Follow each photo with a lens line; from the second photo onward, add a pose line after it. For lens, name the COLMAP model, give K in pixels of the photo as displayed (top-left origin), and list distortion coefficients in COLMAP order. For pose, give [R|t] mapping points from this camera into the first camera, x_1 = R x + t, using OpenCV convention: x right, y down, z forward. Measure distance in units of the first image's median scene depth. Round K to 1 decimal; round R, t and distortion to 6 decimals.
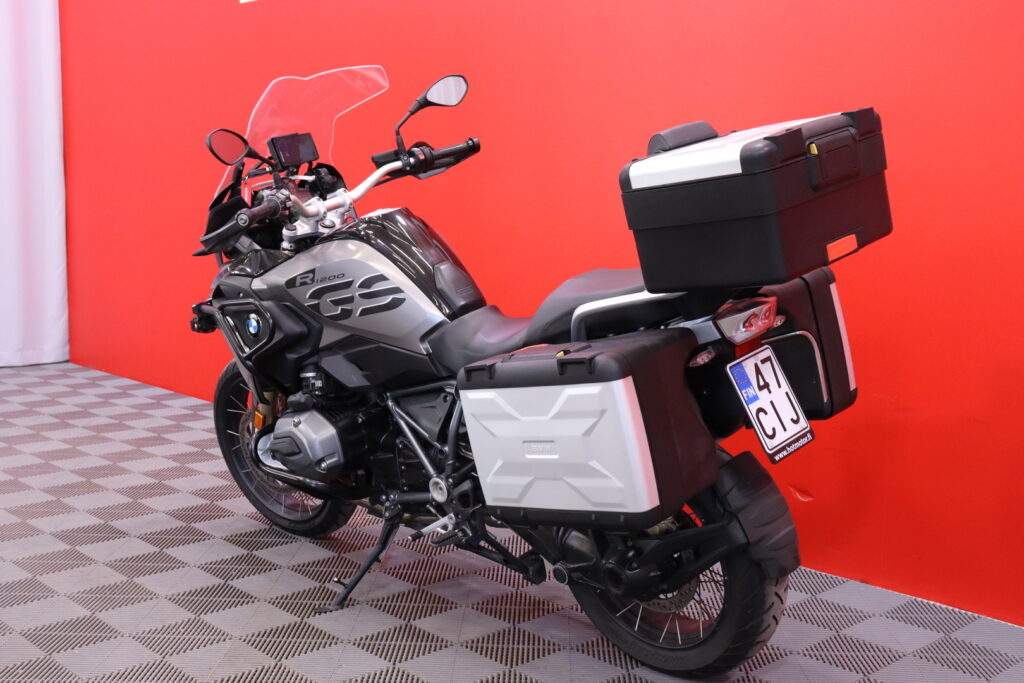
lens RADIAL K [[1142.5, 0, 512.0], [0, 1142.5, 341.5], [0, 0, 1]] dist [-0.015925, -0.011792]
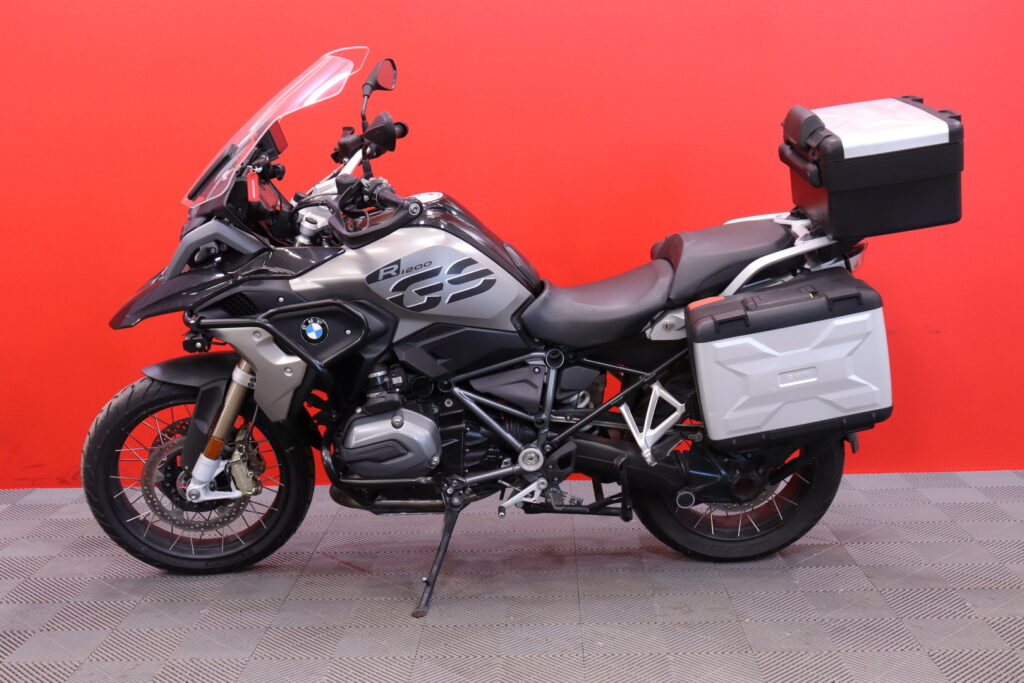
lens RADIAL K [[1218.2, 0, 499.1], [0, 1218.2, 357.5], [0, 0, 1]] dist [-0.005402, 0.025472]
pose [[0.726229, -0.143668, 0.672273, -0.807957], [0.129698, 0.988991, 0.071245, -0.044433], [-0.675108, 0.035453, 0.736867, 0.197171]]
